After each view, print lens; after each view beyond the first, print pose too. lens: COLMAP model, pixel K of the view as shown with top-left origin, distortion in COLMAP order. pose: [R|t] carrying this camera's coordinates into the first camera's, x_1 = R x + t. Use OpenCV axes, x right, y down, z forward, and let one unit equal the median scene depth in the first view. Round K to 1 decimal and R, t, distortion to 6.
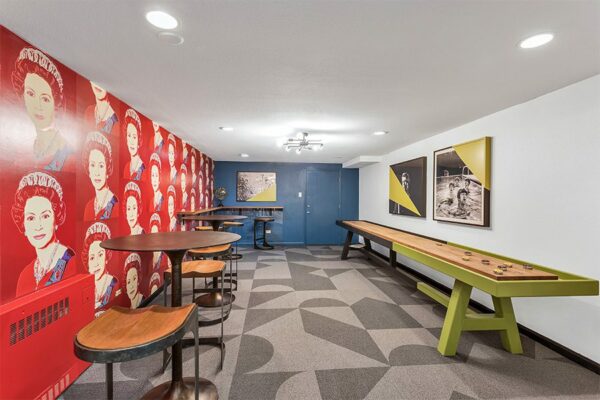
lens RADIAL K [[280.0, 0, 295.9], [0, 280.0, 201.2], [0, 0, 1]] dist [-0.002983, 0.000021]
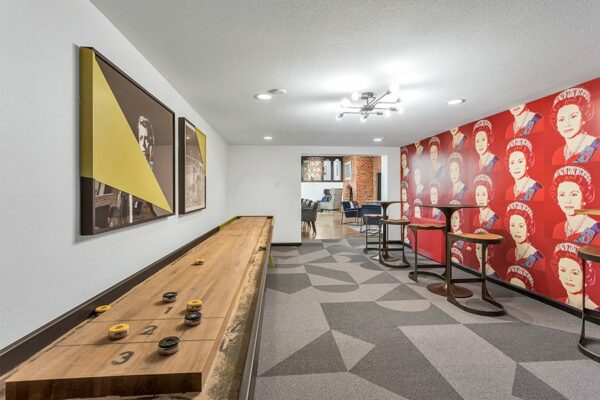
lens RADIAL K [[279.6, 0, 298.0], [0, 279.6, 198.5], [0, 0, 1]] dist [0.001886, 0.001340]
pose [[-0.999915, 0.004625, 0.012225, 0.223715], [0.004891, 0.999750, 0.021803, 0.012543], [-0.012121, 0.021861, -0.999688, 2.001767]]
